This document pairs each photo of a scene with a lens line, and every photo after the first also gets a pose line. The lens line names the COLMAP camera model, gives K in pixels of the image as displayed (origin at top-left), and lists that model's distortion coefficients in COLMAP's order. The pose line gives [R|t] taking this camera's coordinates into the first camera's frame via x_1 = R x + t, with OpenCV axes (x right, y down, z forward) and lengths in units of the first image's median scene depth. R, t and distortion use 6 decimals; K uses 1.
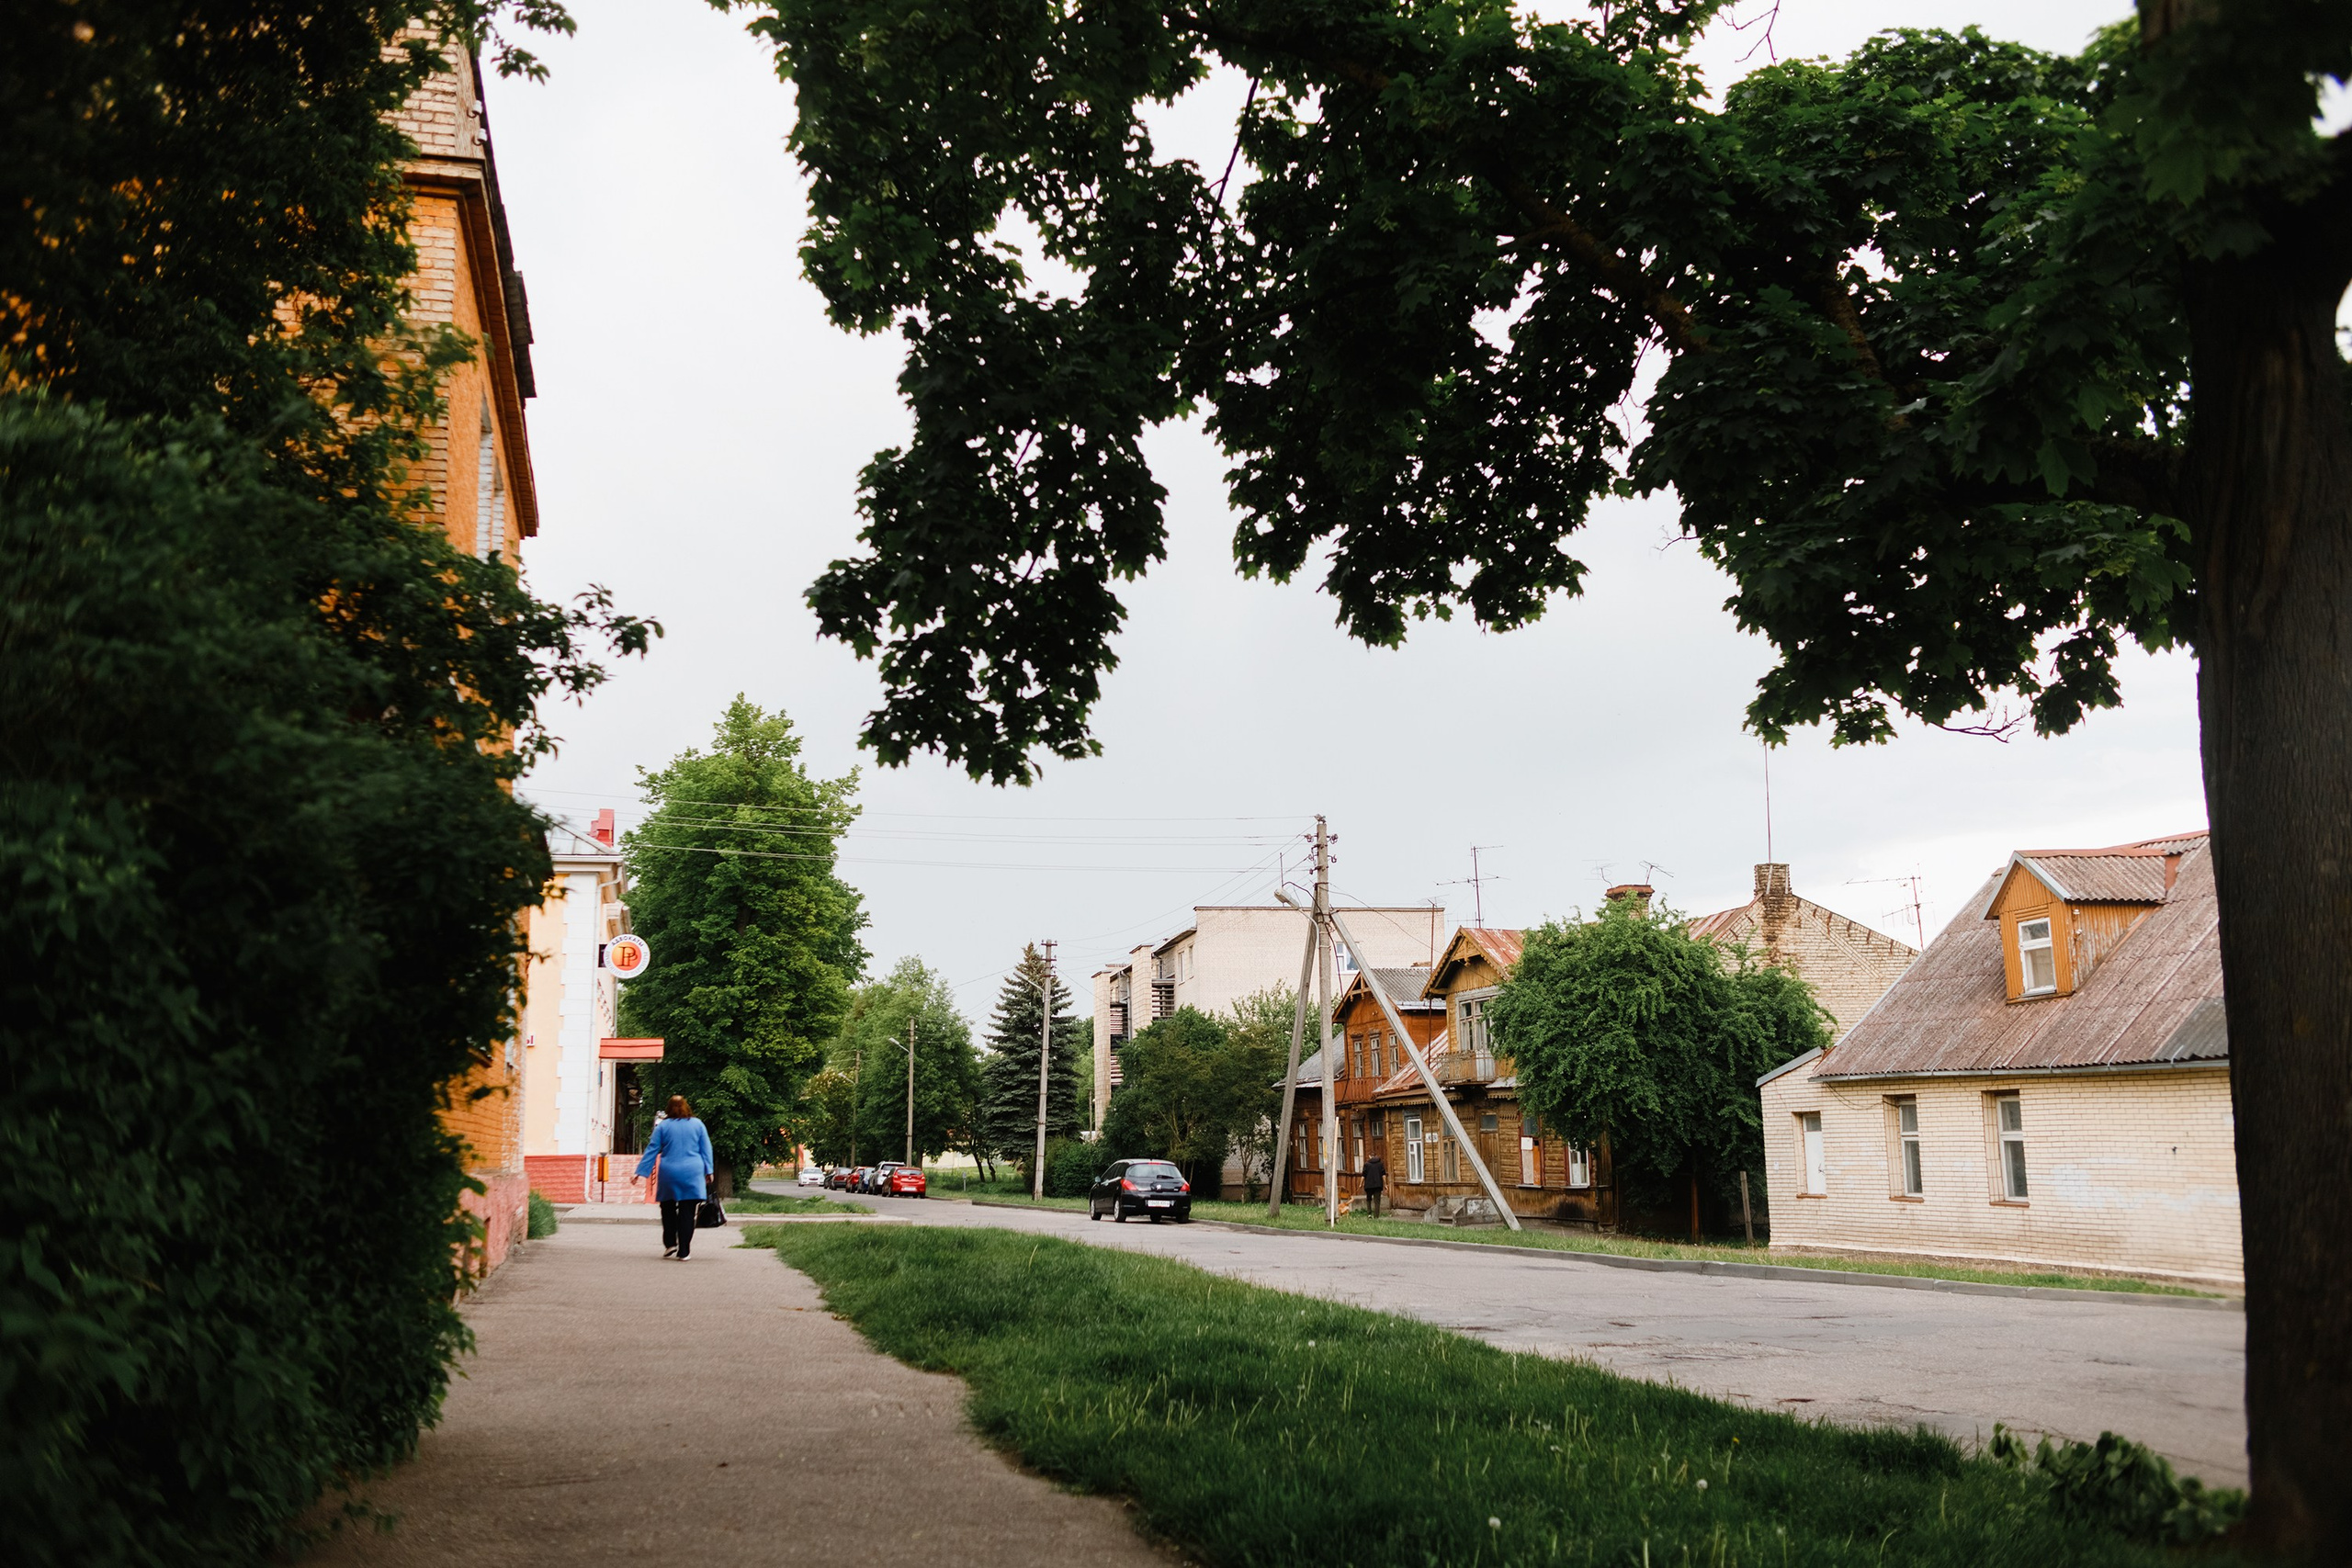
lens RADIAL K [[2072.7, 0, 1176.0], [0, 2072.7, 784.0], [0, 0, 1]] dist [-0.004530, -0.000839]
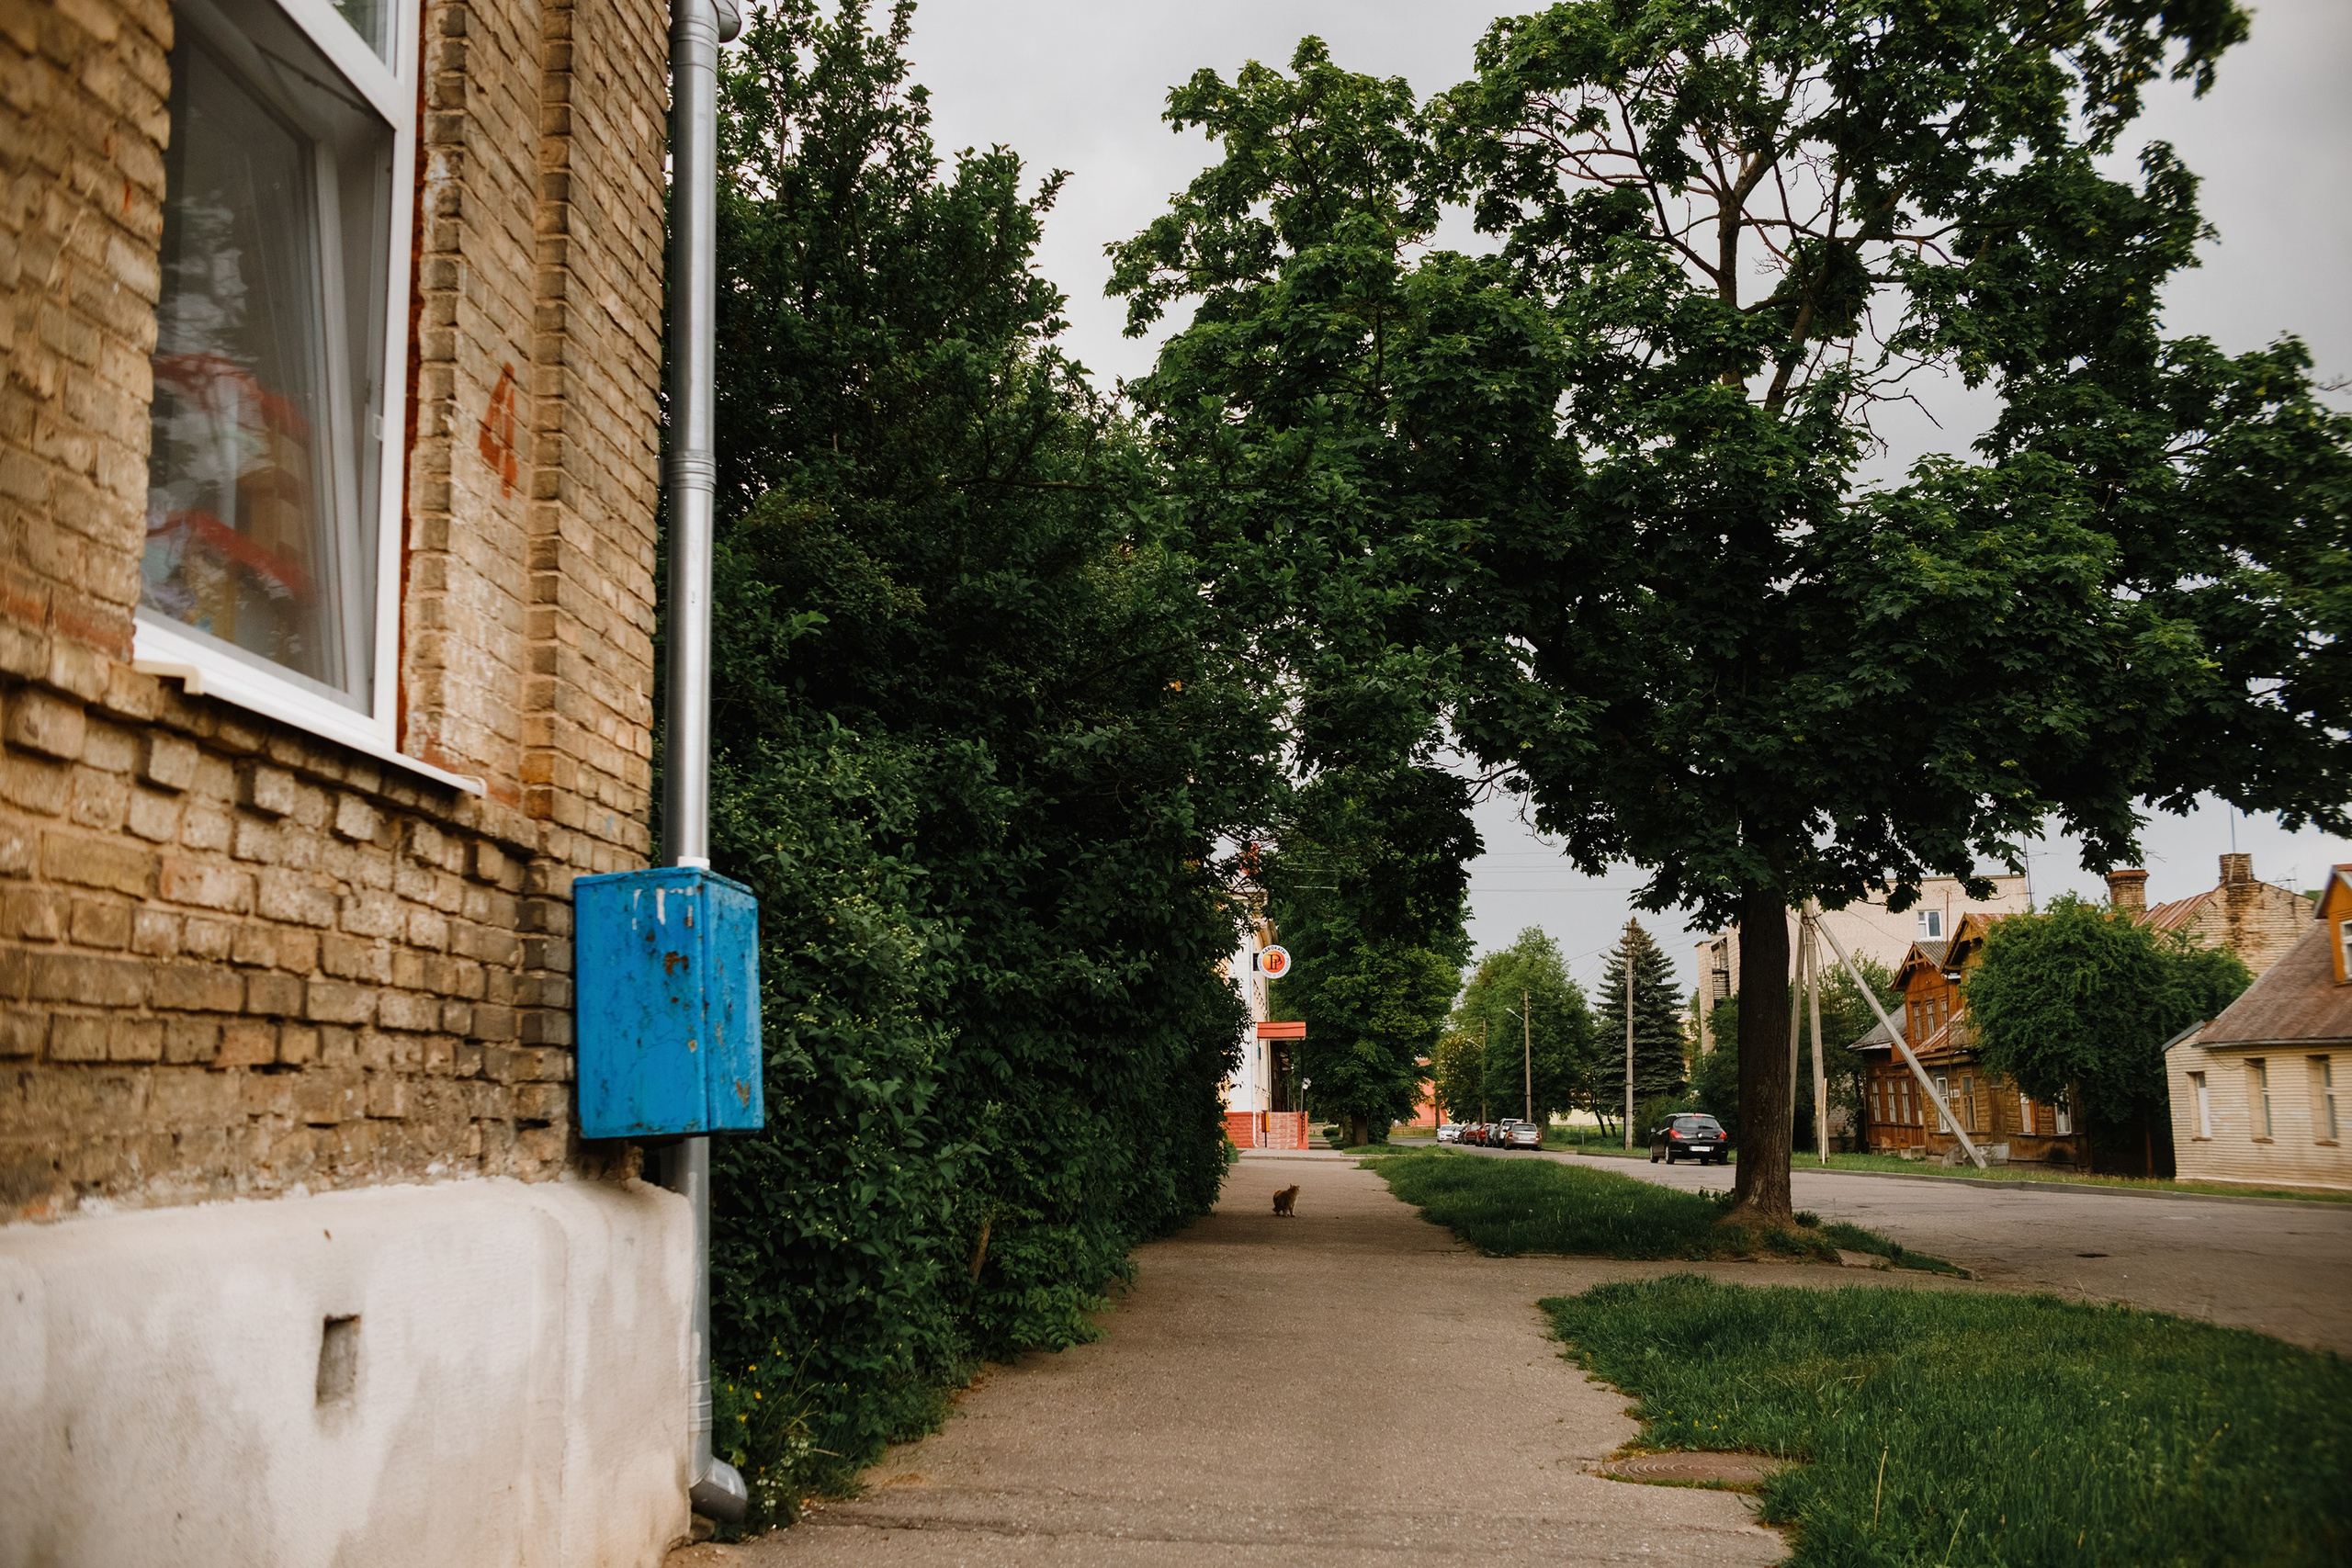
lens RADIAL K [[2021.9, 0, 1186.5], [0, 2021.9, 792.2], [0, 0, 1]] dist [-0.072042, 0.153560]
pose [[0.954368, -0.050192, -0.294385, 0.061722], [0.055767, 0.998388, 0.010571, -0.039079], [0.293380, -0.026506, 0.955628, -0.227018]]
